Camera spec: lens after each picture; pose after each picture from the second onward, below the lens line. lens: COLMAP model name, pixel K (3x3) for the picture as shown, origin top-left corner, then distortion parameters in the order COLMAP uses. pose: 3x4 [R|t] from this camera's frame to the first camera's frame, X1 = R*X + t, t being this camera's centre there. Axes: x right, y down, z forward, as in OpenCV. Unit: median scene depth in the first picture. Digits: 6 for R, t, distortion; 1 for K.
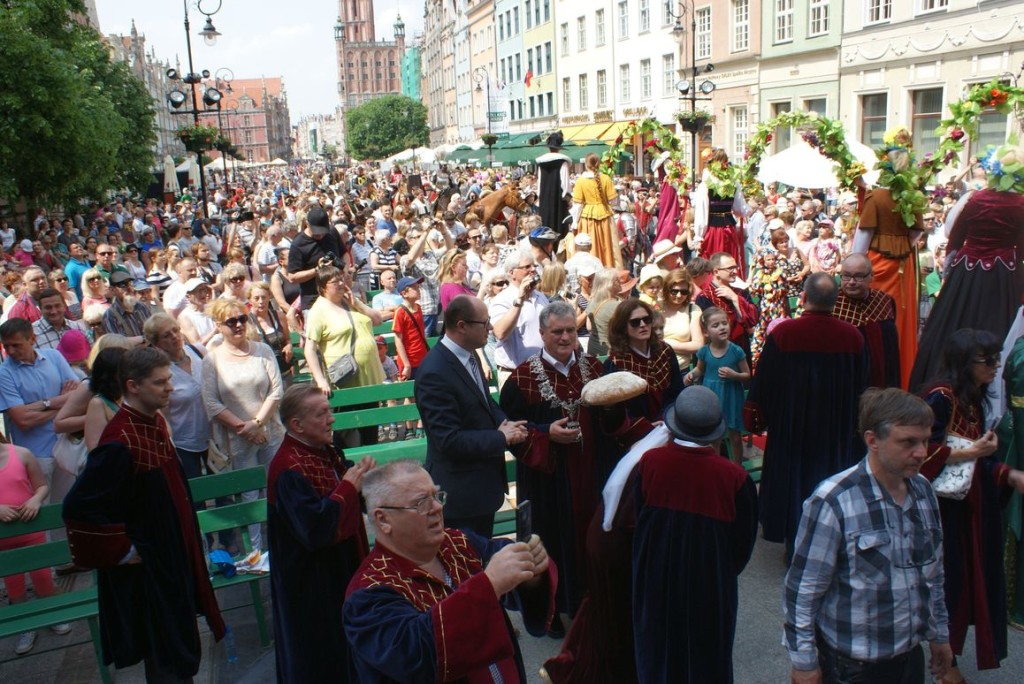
lens RADIAL K [[819.6, 0, 512.0], [0, 819.6, 342.0], [0, 0, 1]] dist [-0.167500, 0.154009]
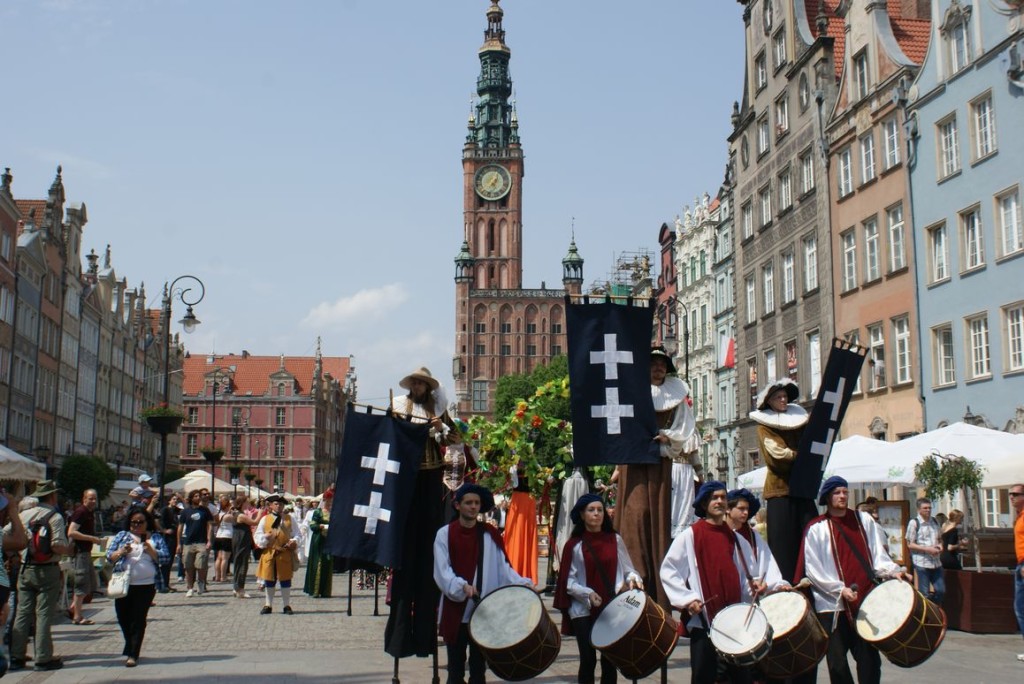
lens RADIAL K [[1206.1, 0, 512.0], [0, 1206.1, 342.0], [0, 0, 1]] dist [-0.125797, 0.155692]
pose [[0.990712, 0.029295, -0.132782, -0.129593], [-0.074895, 0.932601, -0.353051, -0.091607], [0.113490, 0.359717, 0.926134, 0.453881]]
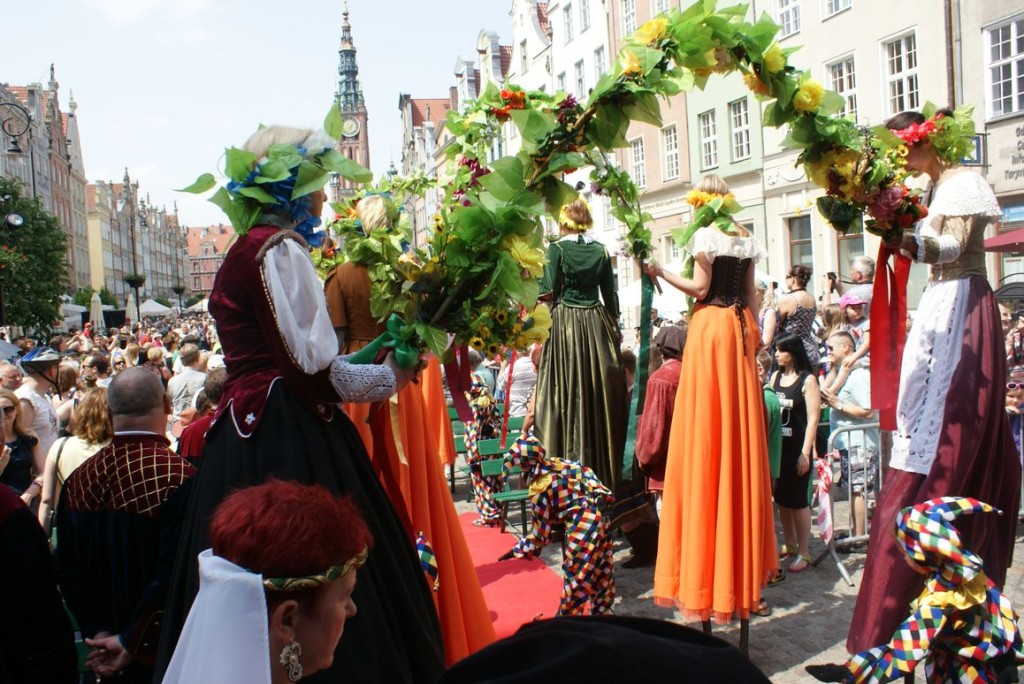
lens RADIAL K [[819.6, 0, 512.0], [0, 819.6, 342.0], [0, 0, 1]] dist [-0.167500, 0.154009]
pose [[0.999883, -0.012025, -0.009409, 0.035196], [0.010236, 0.985164, -0.171308, -0.001114], [0.011330, 0.171192, 0.985173, 0.021021]]
